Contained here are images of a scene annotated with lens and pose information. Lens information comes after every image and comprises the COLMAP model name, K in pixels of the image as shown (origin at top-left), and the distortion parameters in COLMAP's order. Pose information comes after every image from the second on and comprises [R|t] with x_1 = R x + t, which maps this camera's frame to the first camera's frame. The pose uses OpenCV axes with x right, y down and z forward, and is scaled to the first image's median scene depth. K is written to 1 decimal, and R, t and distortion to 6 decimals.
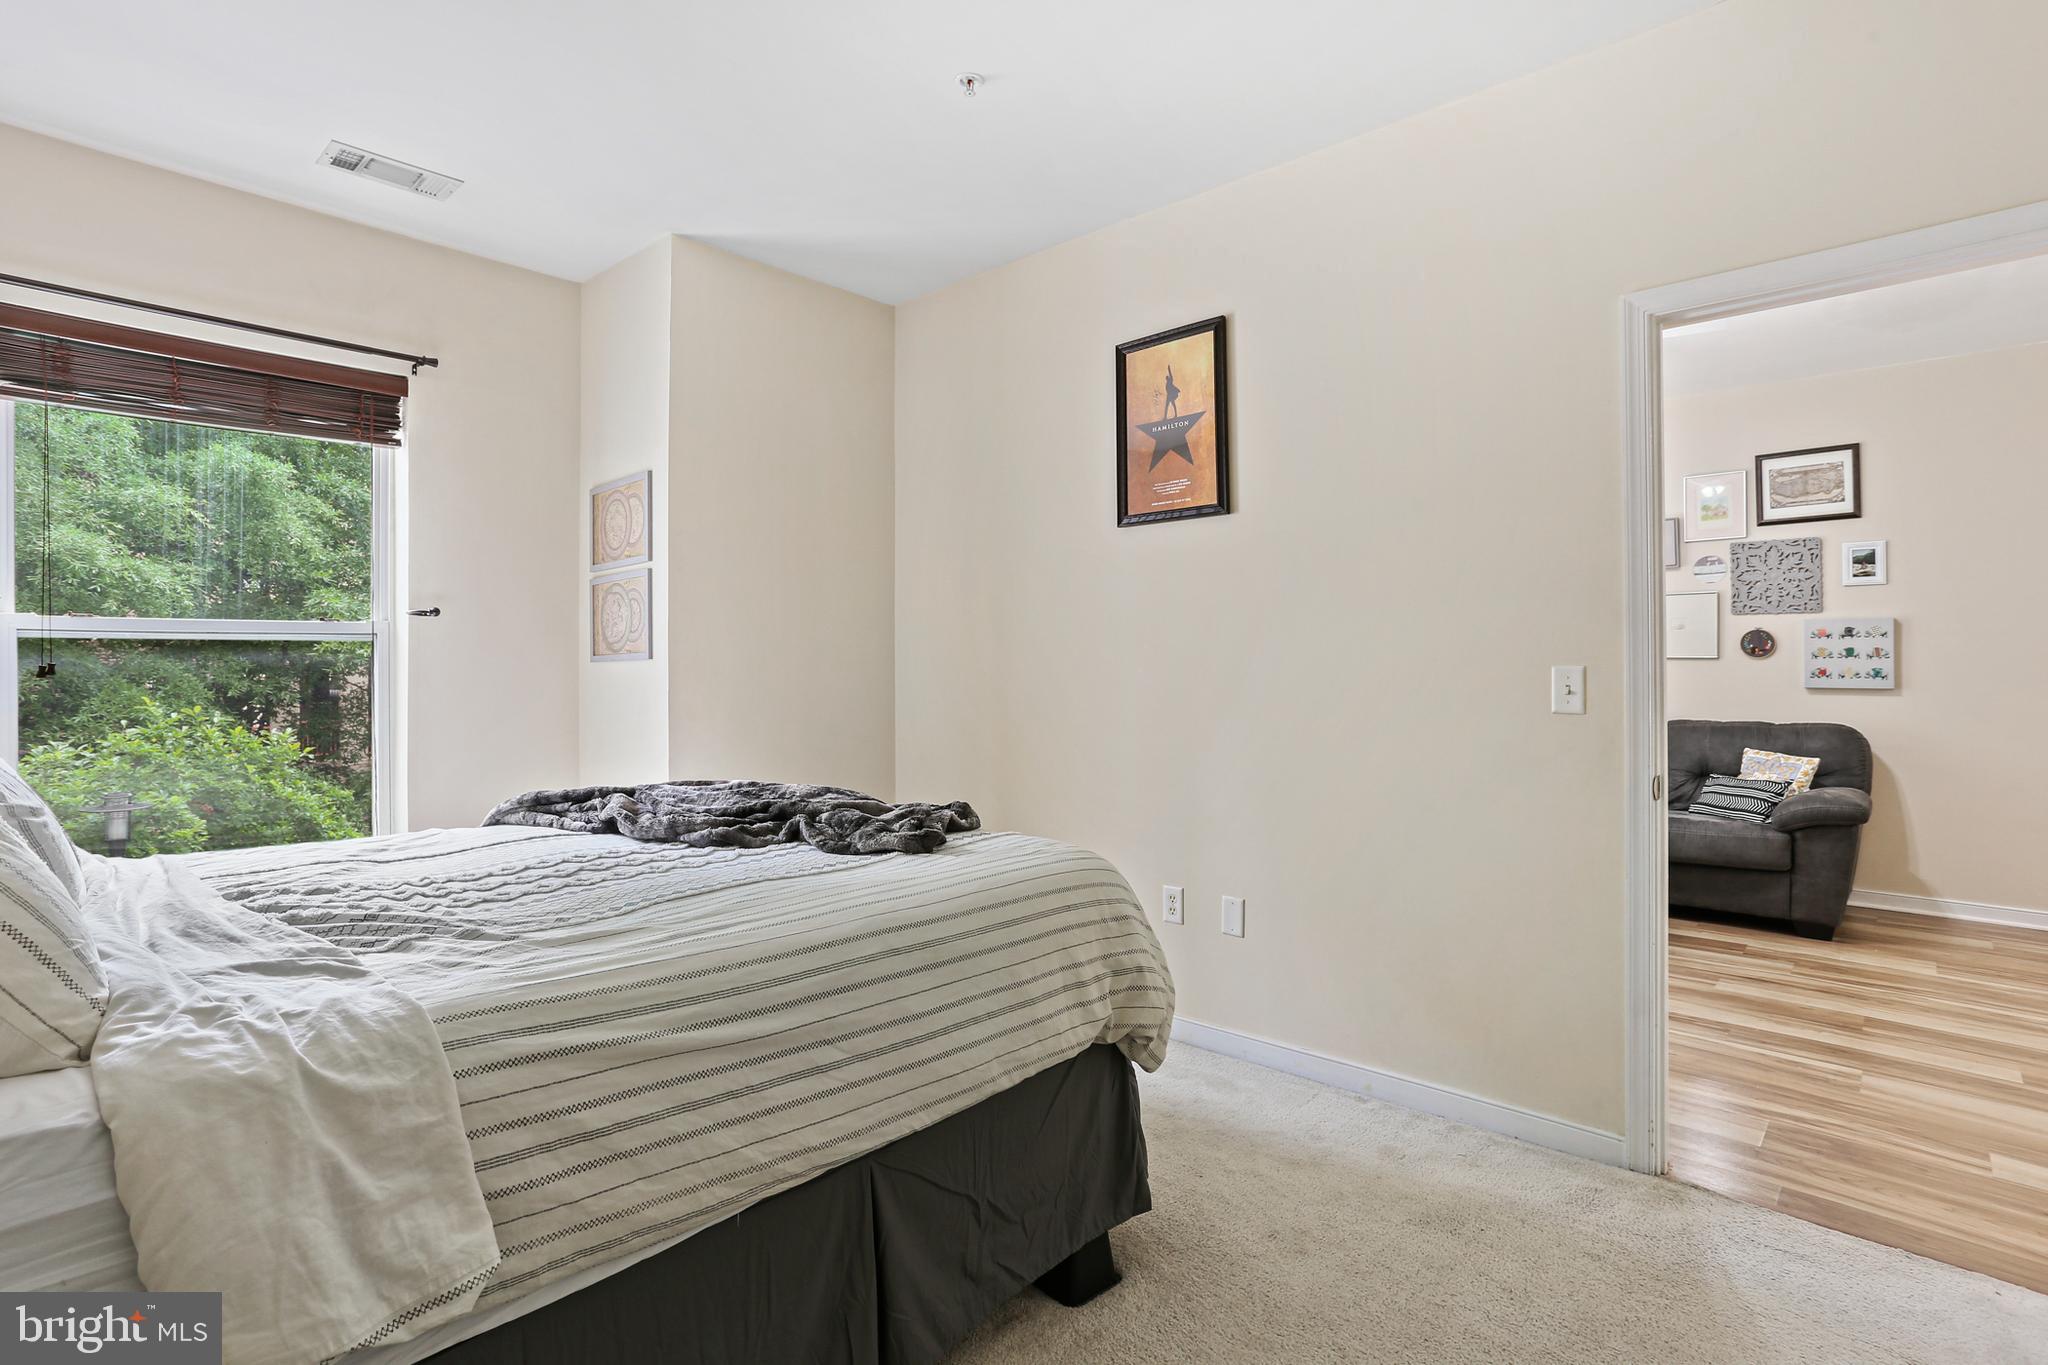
lens RADIAL K [[997.1, 0, 1018.6], [0, 997.1, 659.0], [0, 0, 1]] dist [-0.043719, 0.022996]
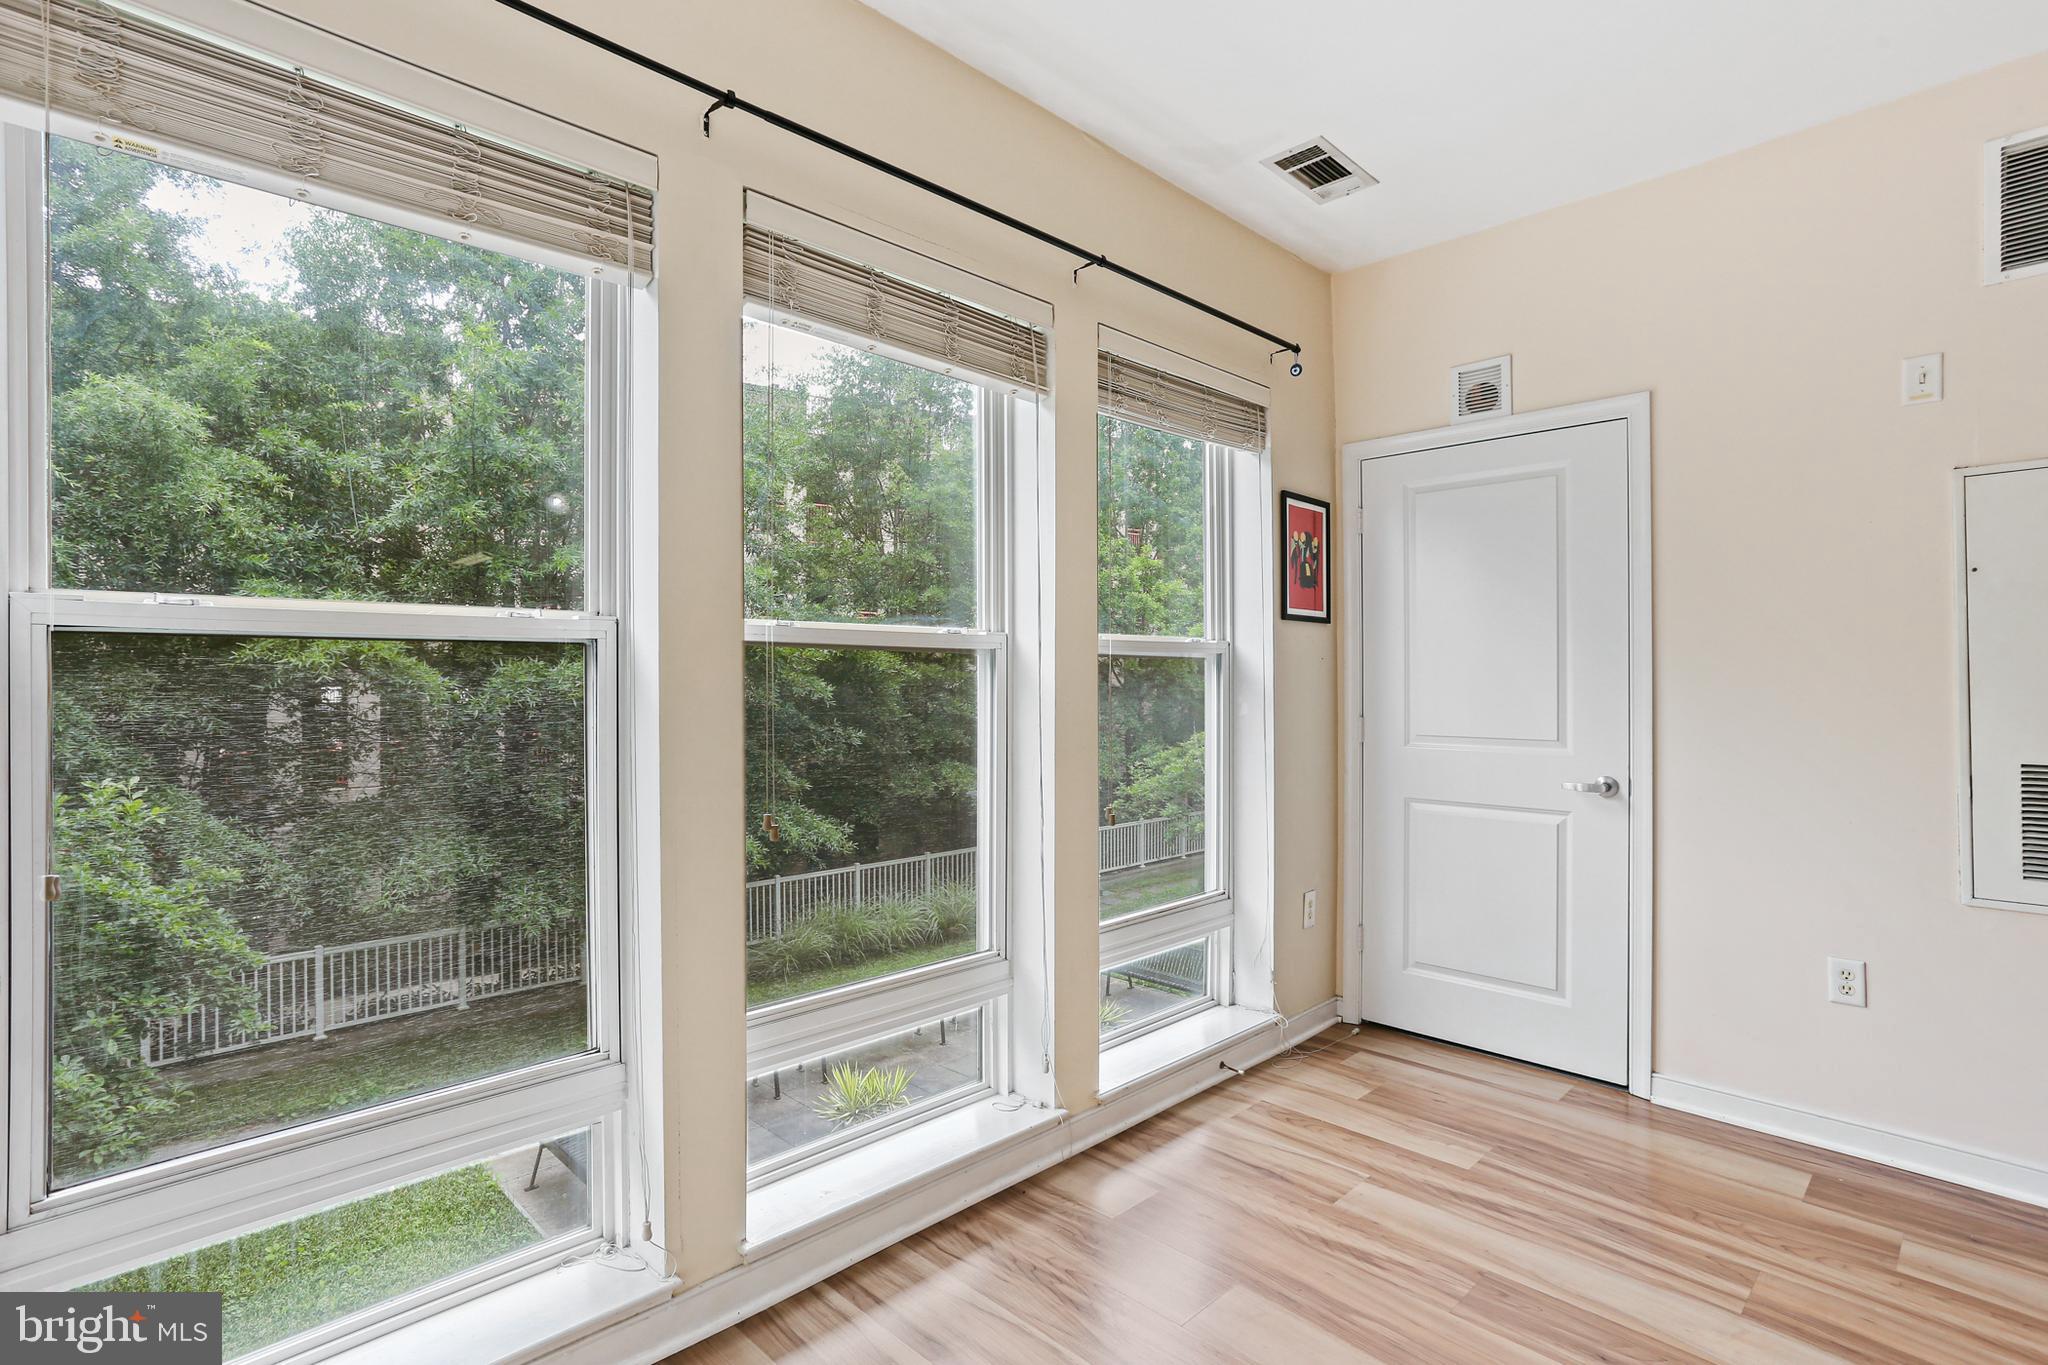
lens RADIAL K [[1011.7, 0, 1017.1], [0, 1011.7, 687.0], [0, 0, 1]] dist [-0.058147, 0.034655]
pose [[0.998699, 0.001568, -0.050964, -0.277214], [-0.000736, 0.999866, 0.016340, -0.000013], [0.050982, -0.016282, 0.998567, 0.847998]]
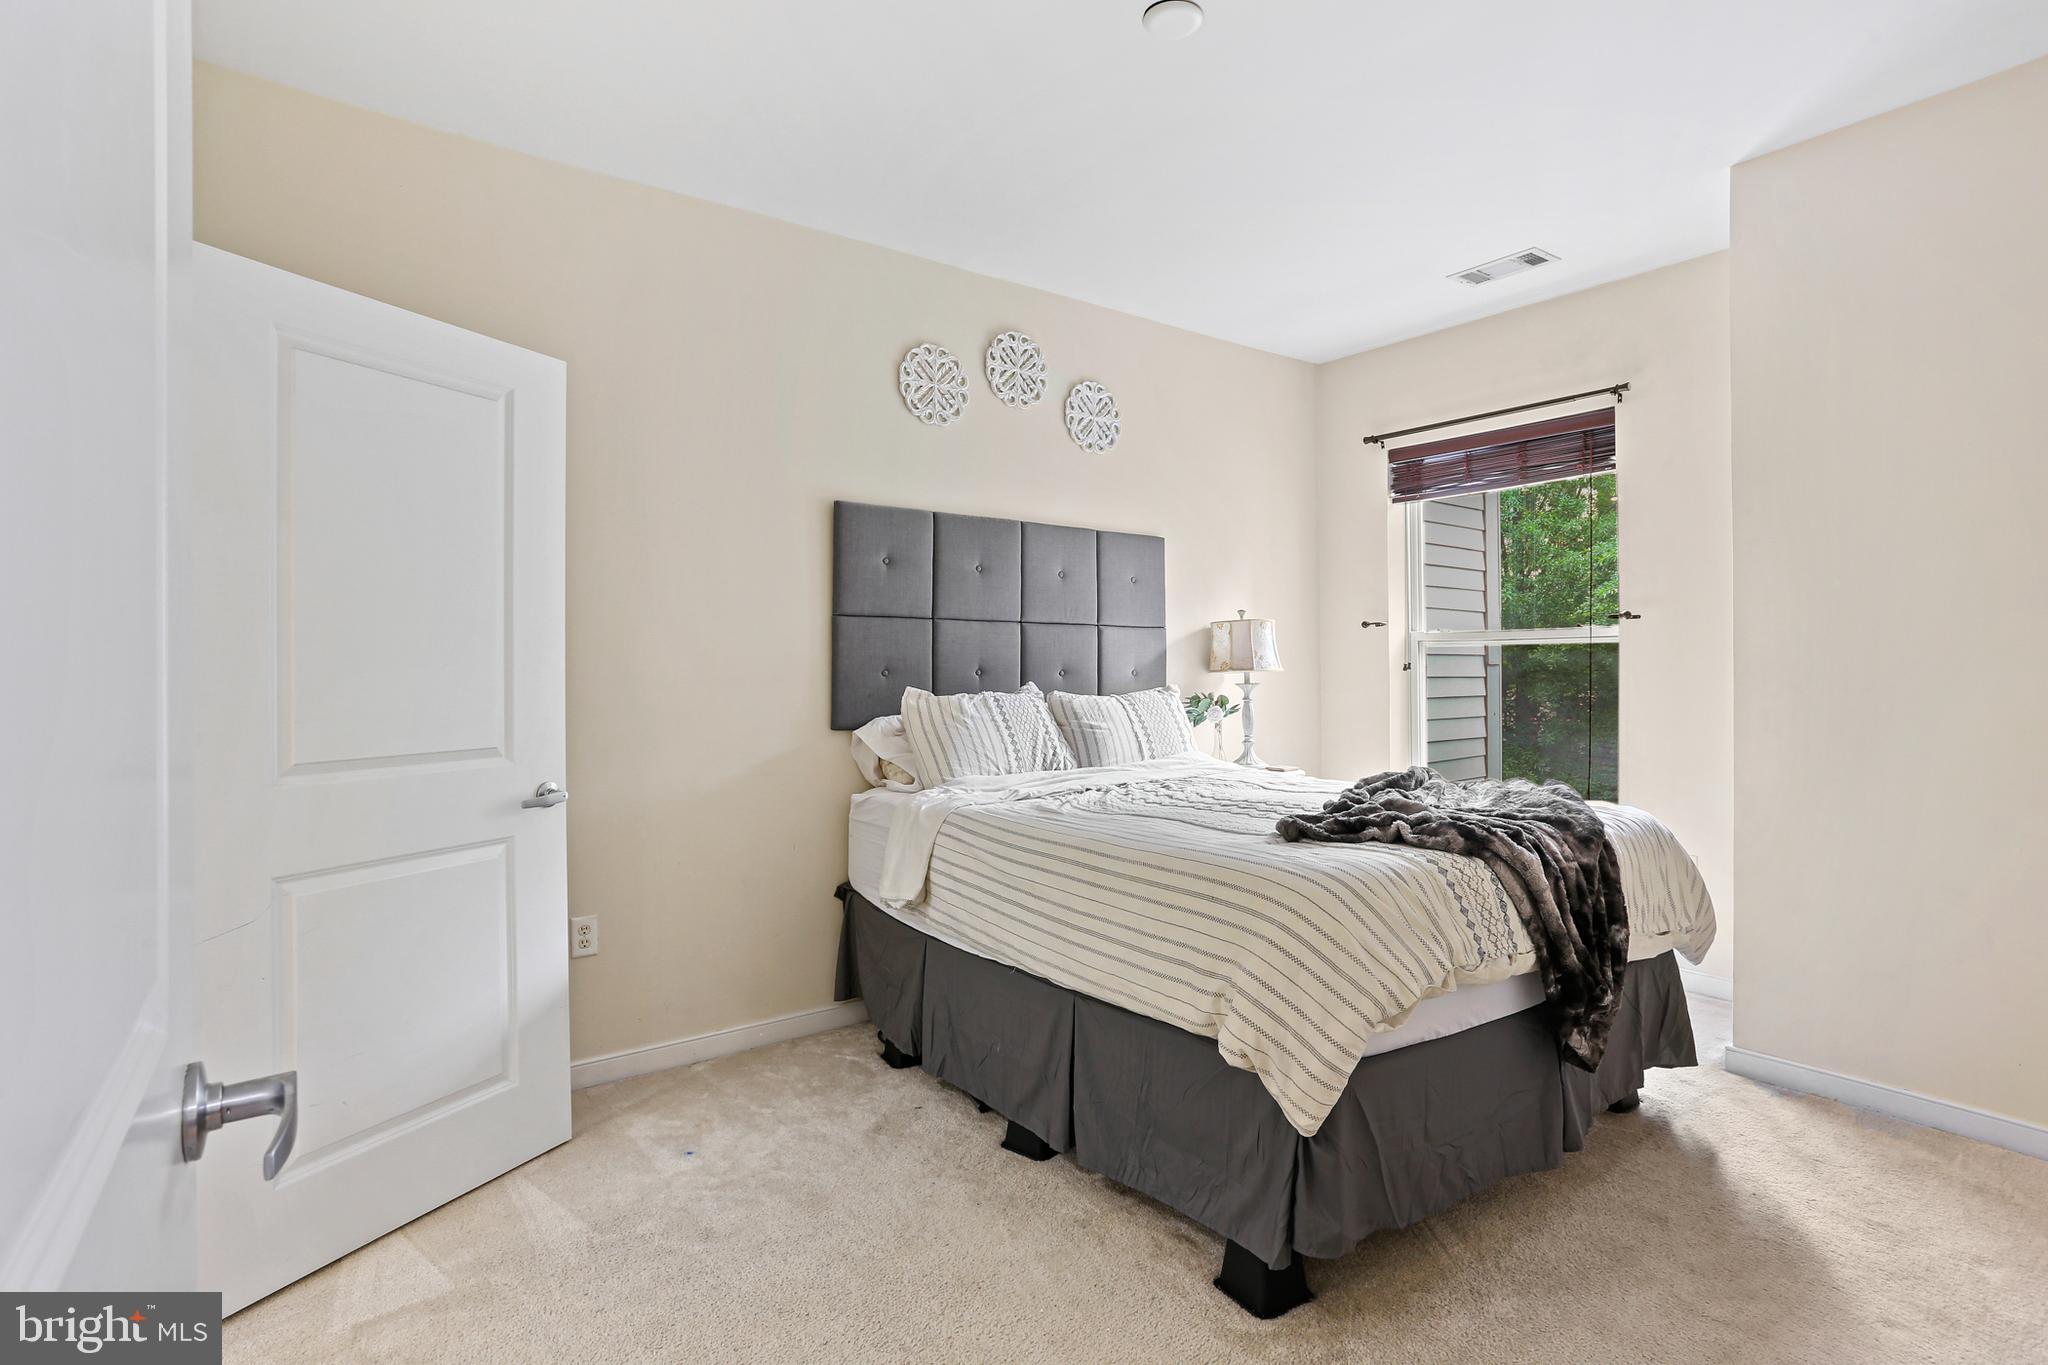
lens RADIAL K [[994.4, 0, 1029.5], [0, 994.4, 676.2], [0, 0, 1]] dist [-0.055128, 0.031197]
pose [[-0.176689, 0.012429, -0.984188, 0.419084], [0.011540, 0.999878, 0.010556, 0.001006], [0.984199, -0.009493, -0.176811, 0.377374]]
